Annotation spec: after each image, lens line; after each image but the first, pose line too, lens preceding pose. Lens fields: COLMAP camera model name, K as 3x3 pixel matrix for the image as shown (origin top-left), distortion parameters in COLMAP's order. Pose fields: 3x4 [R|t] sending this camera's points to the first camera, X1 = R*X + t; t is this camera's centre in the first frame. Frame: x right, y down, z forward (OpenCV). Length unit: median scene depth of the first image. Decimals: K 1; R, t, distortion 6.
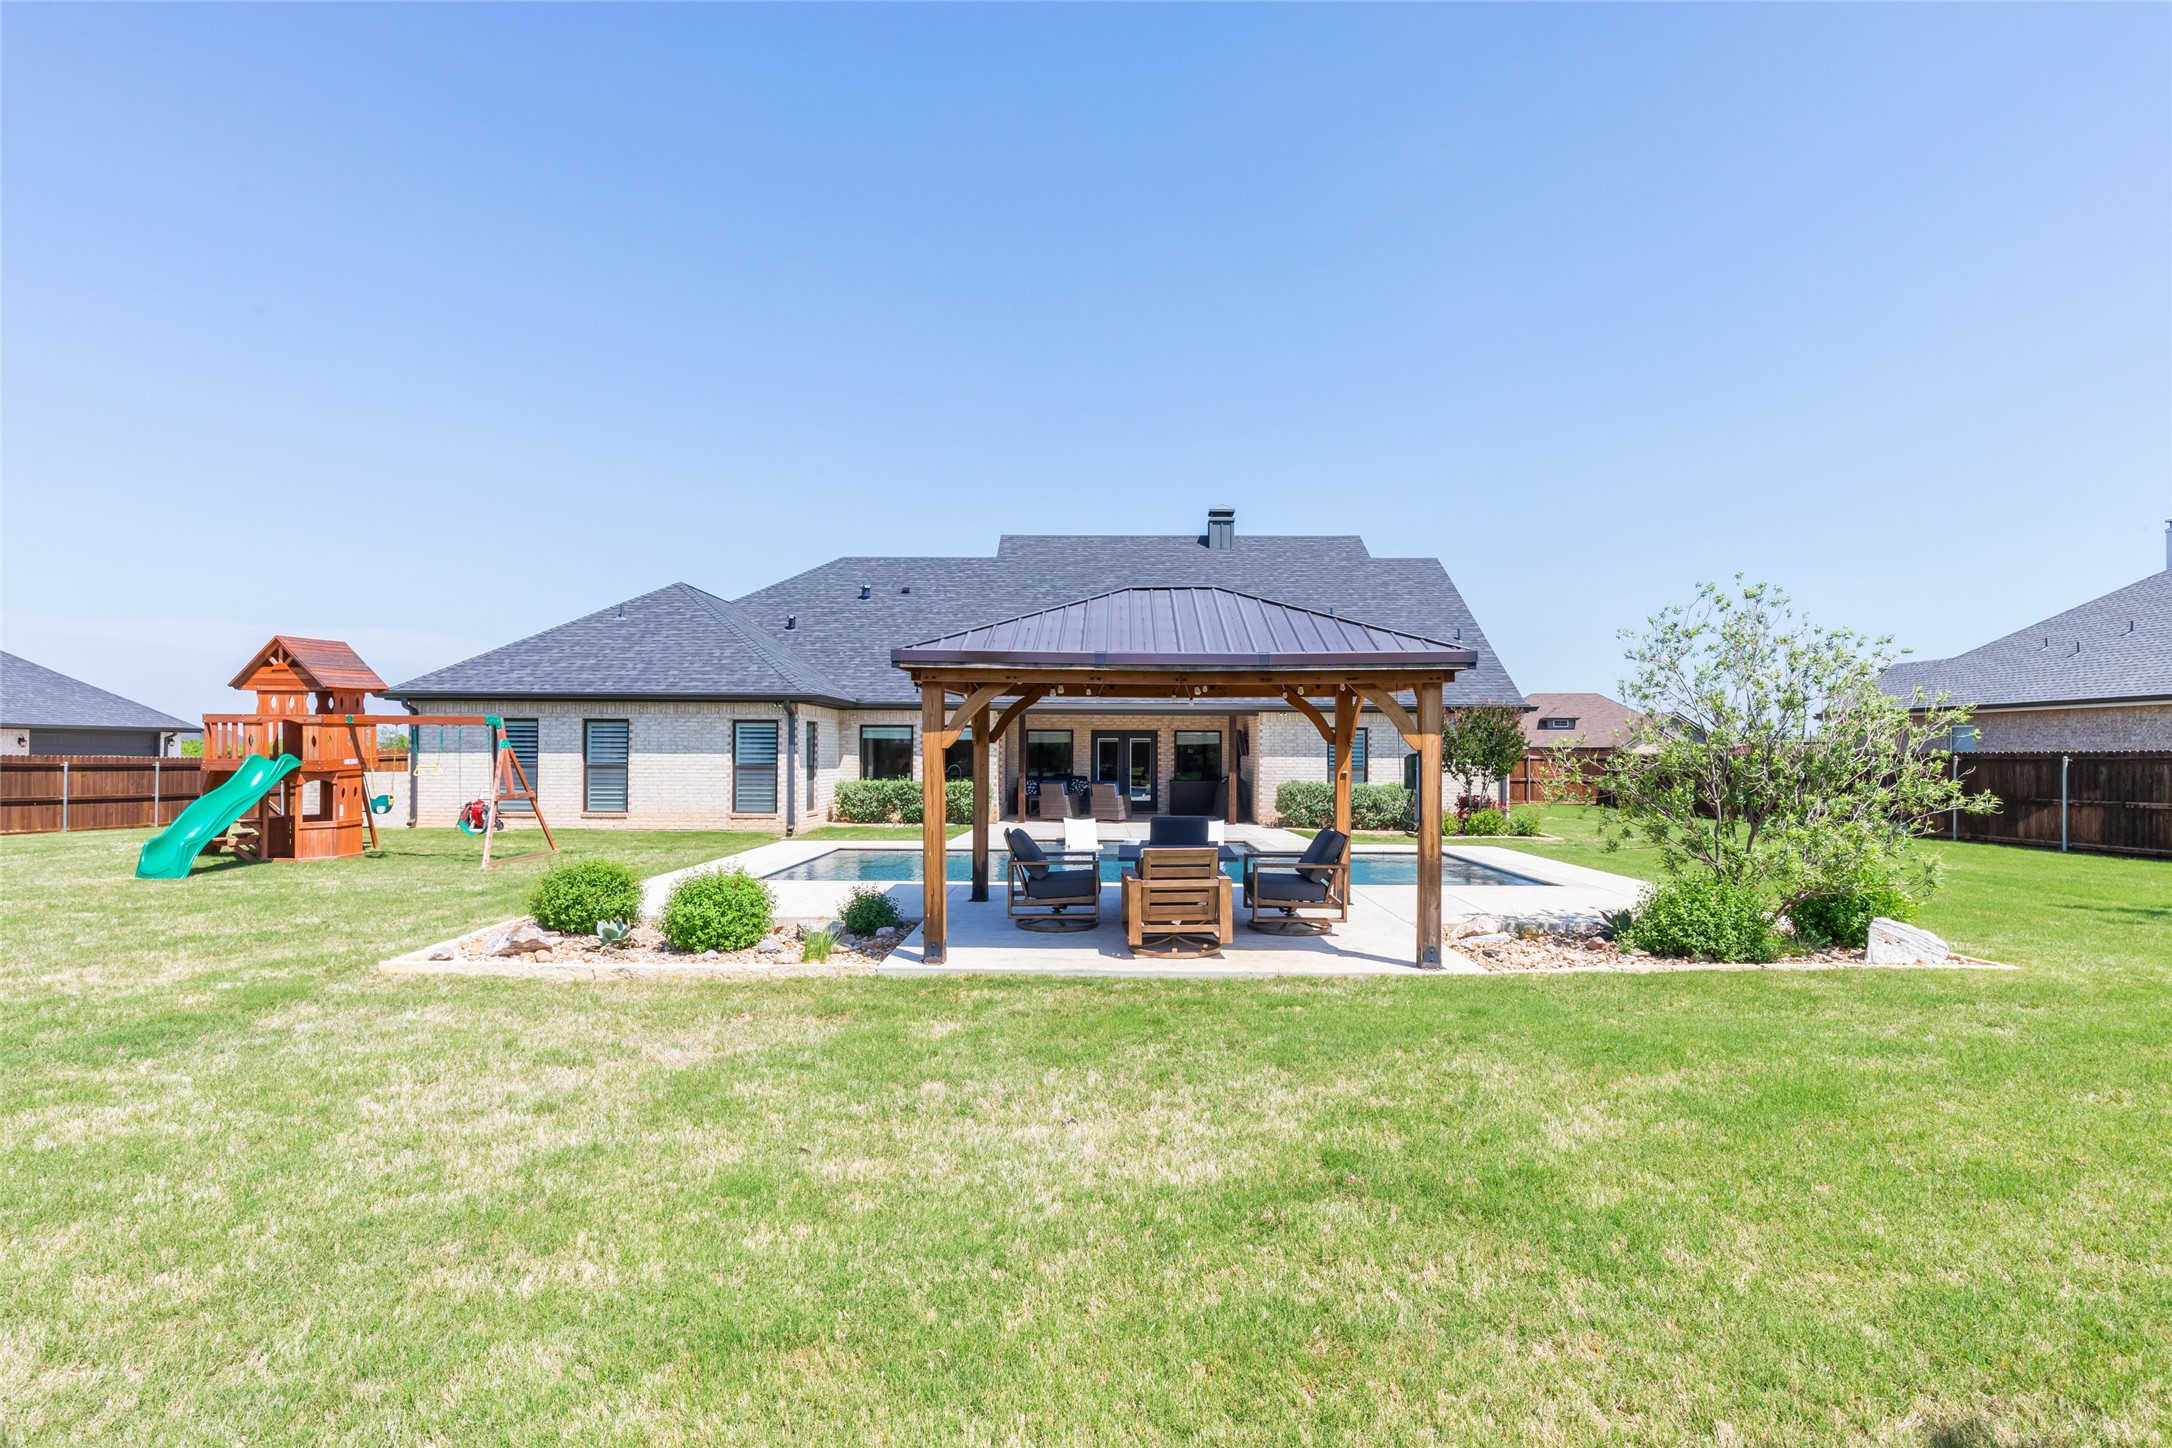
lens RADIAL K [[1095.0, 0, 1093.0], [0, 1095.0, 739.4], [0, 0, 1]] dist [0.000032, 0.000187]
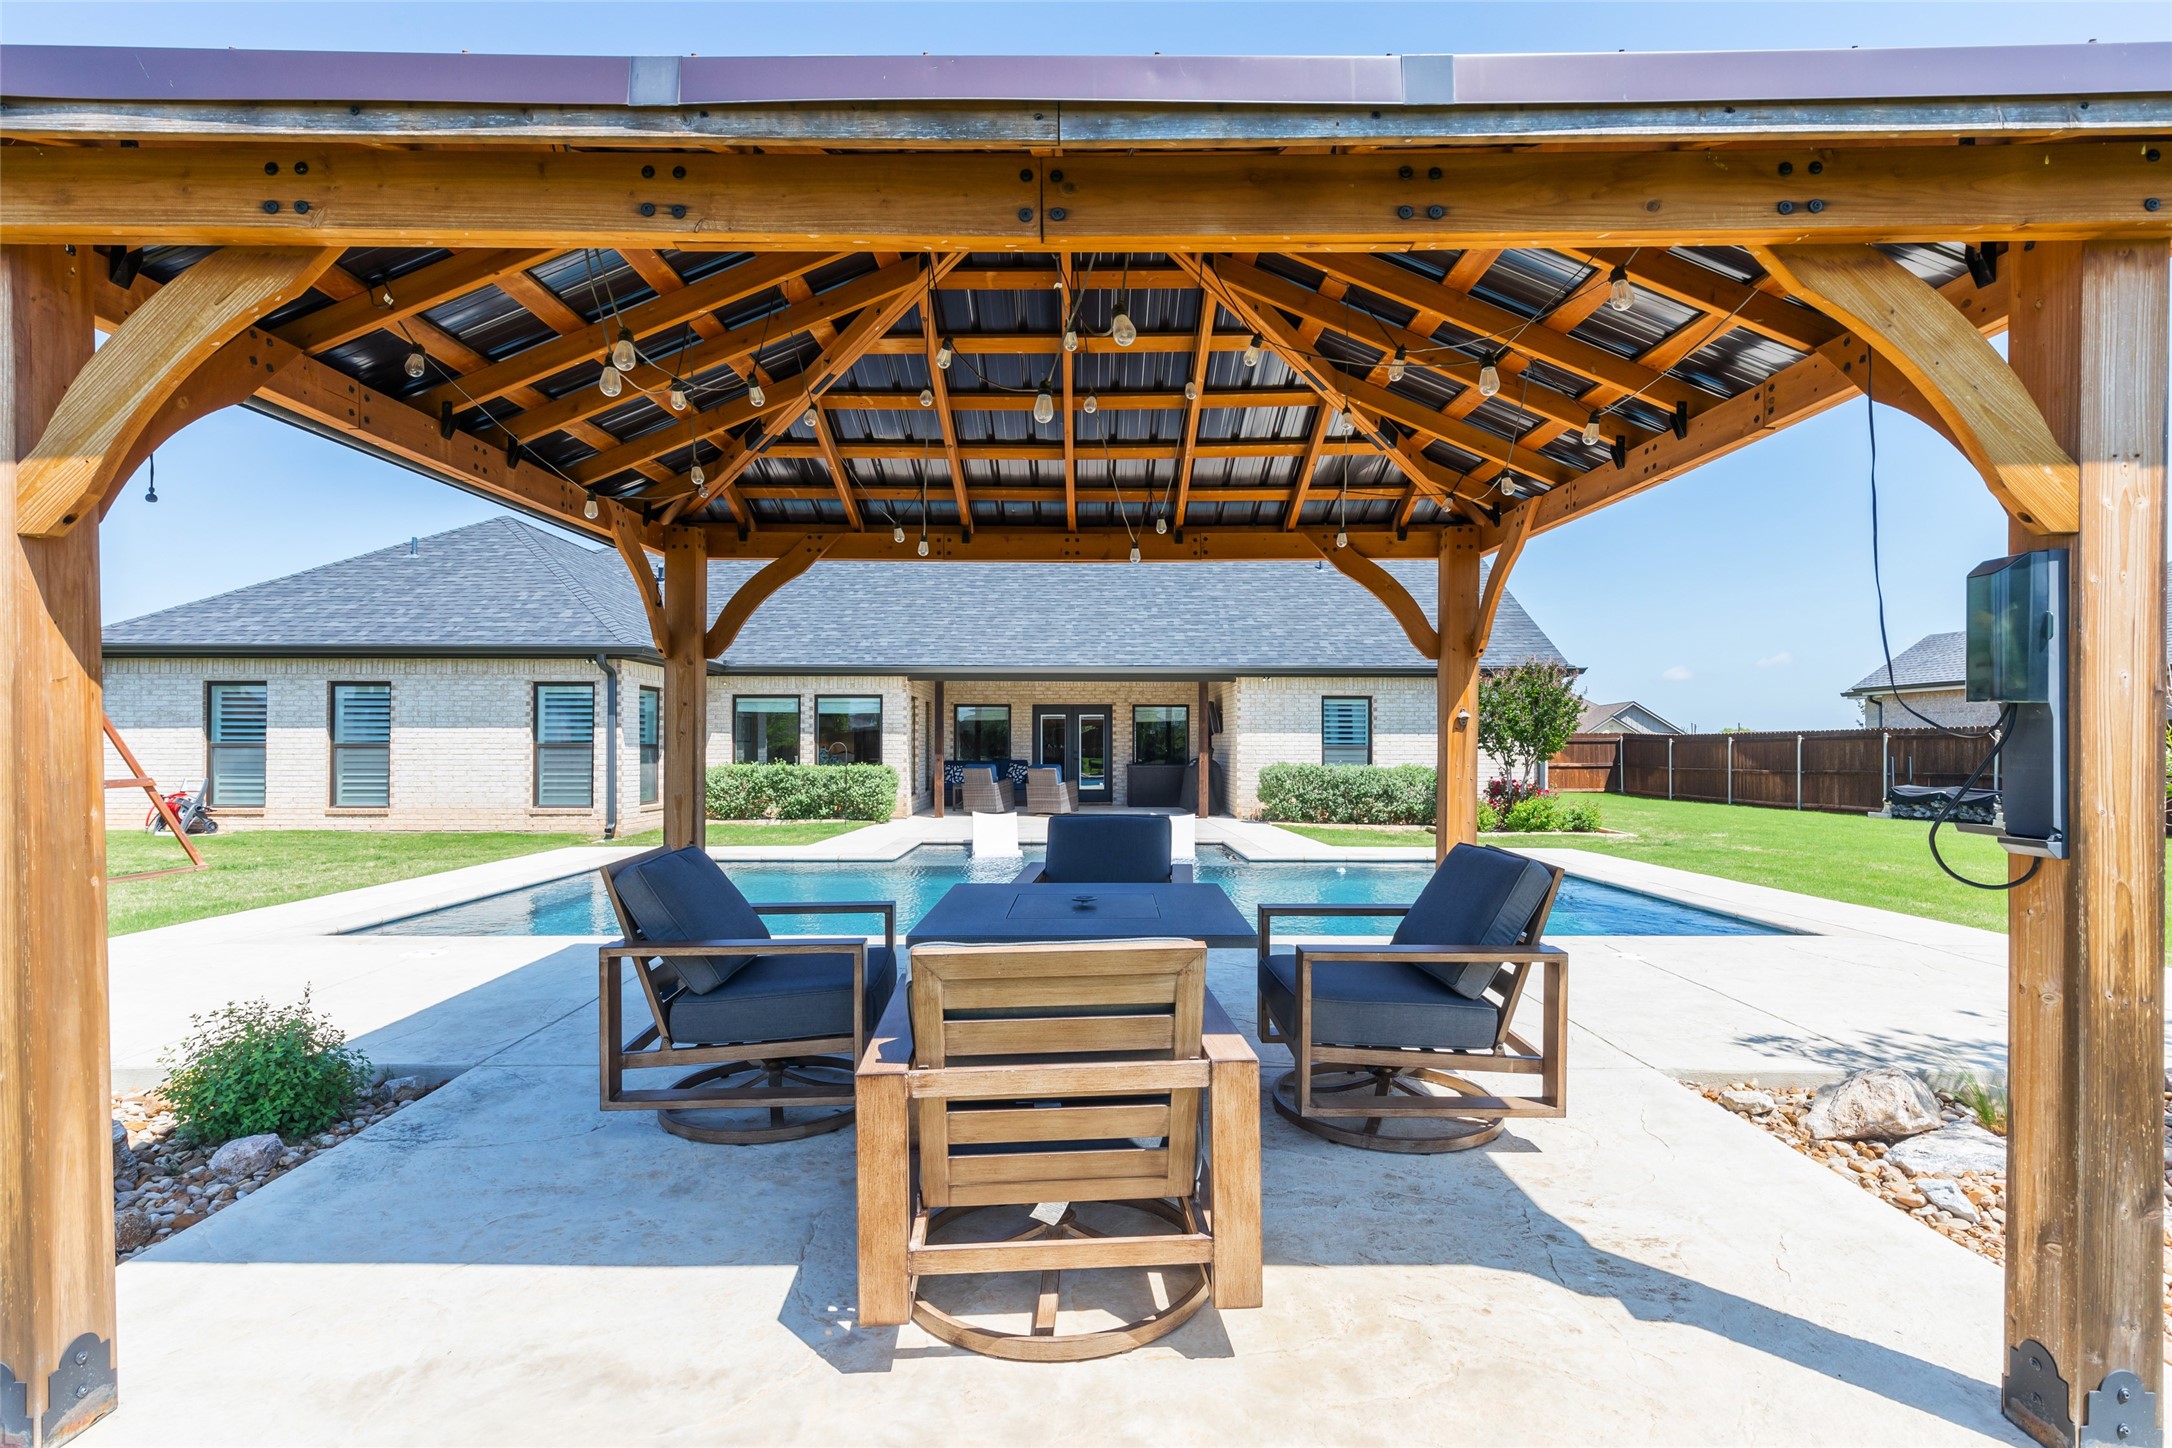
lens RADIAL K [[1051.5, 0, 1086.0], [0, 1051.5, 724.0], [0, 0, 1]] dist [0.001520, 0.000135]
pose [[0.999755, -0.003801, 0.021787, 0.029350], [0.003999, 0.999951, -0.009063, 0.018066], [-0.021751, 0.009147, 0.999722, 0.272577]]
